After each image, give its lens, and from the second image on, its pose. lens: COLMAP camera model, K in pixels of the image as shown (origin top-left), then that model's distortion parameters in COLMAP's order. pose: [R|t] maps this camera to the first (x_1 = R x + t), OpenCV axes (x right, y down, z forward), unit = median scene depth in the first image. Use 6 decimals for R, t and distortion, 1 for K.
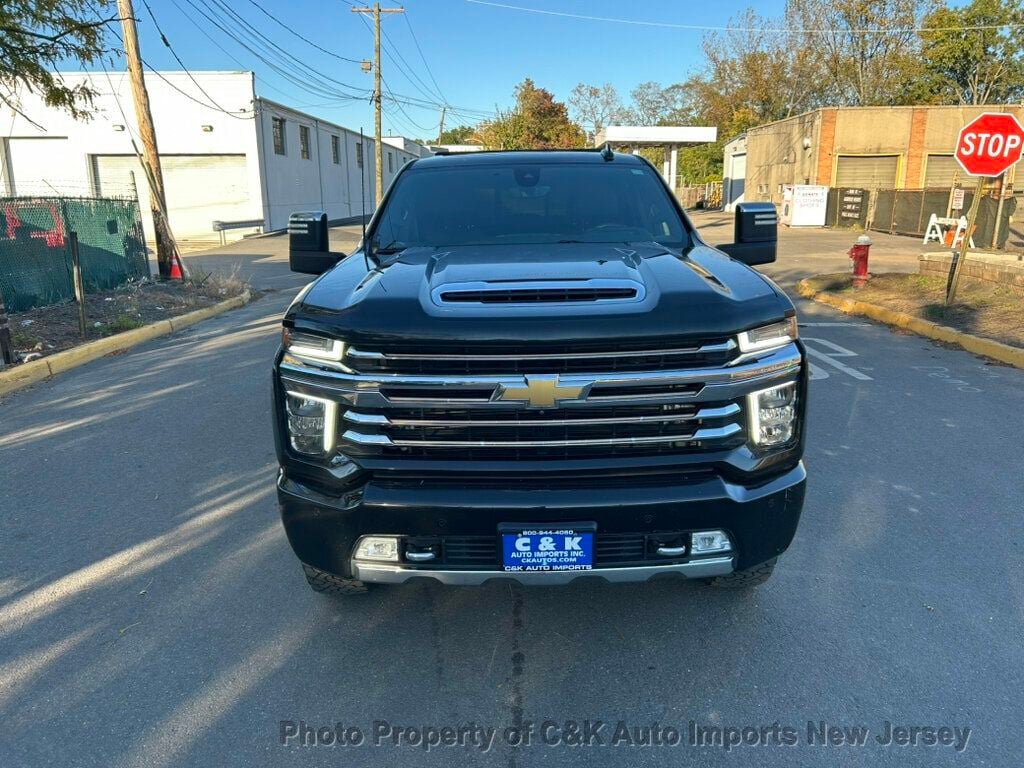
lens RADIAL K [[770.7, 0, 512.4], [0, 770.7, 378.2], [0, 0, 1]] dist [0.053651, -0.062037]
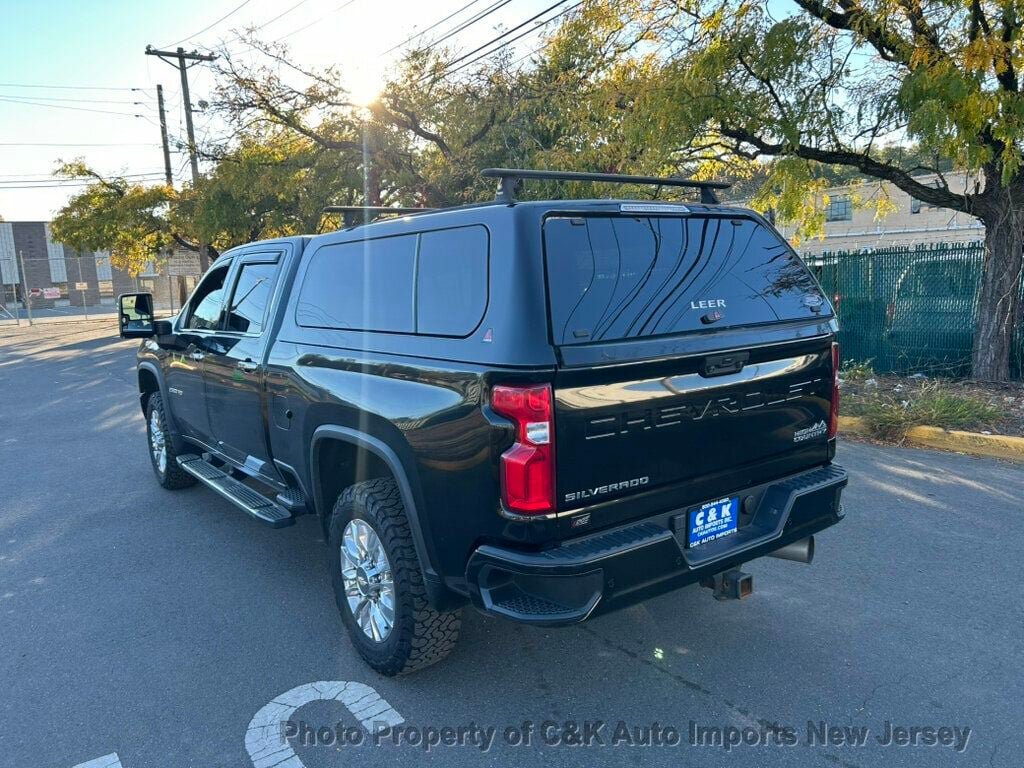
lens RADIAL K [[770.7, 0, 512.5], [0, 770.7, 377.4], [0, 0, 1]] dist [0.053651, -0.062037]
pose [[-0.805725, 0.124320, -0.579095, 0.531434], [-0.083540, 0.944095, 0.318912, -0.521346], [0.586369, 0.305333, -0.750296, 2.216004]]
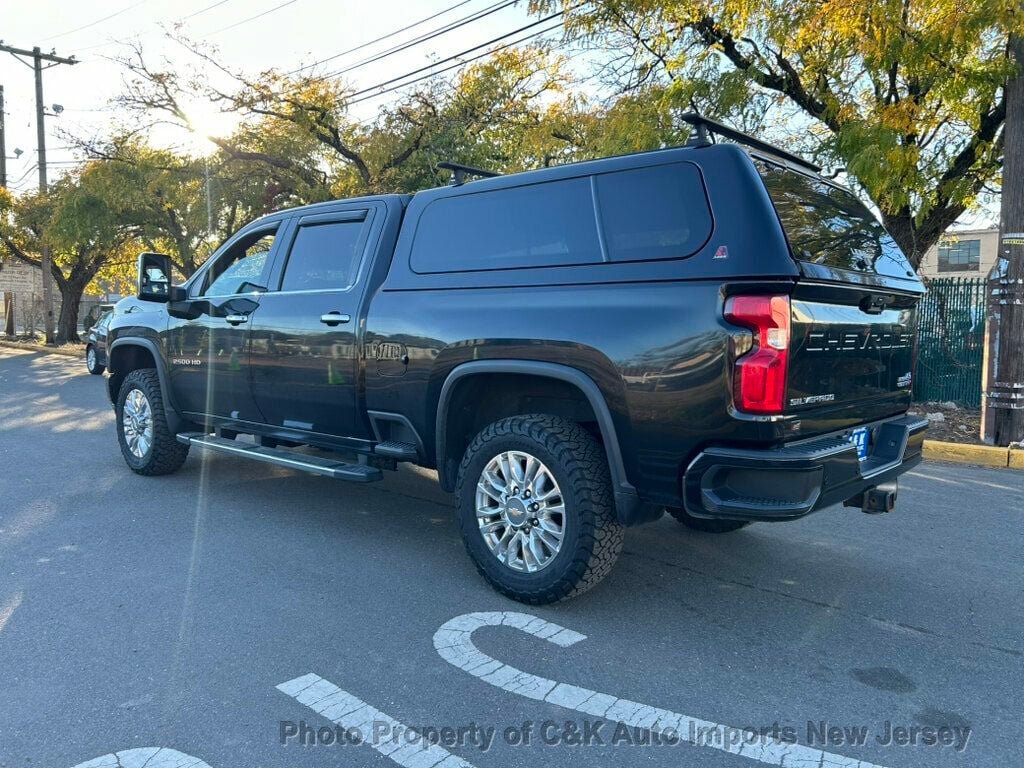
lens RADIAL K [[770.7, 0, 515.0], [0, 770.7, 376.5], [0, 0, 1]] dist [0.053651, -0.062037]
pose [[-0.668555, 0.057739, -0.741418, 0.792649], [-0.171134, 0.958279, 0.228942, -0.385815], [0.723704, 0.279942, -0.630781, 2.069917]]
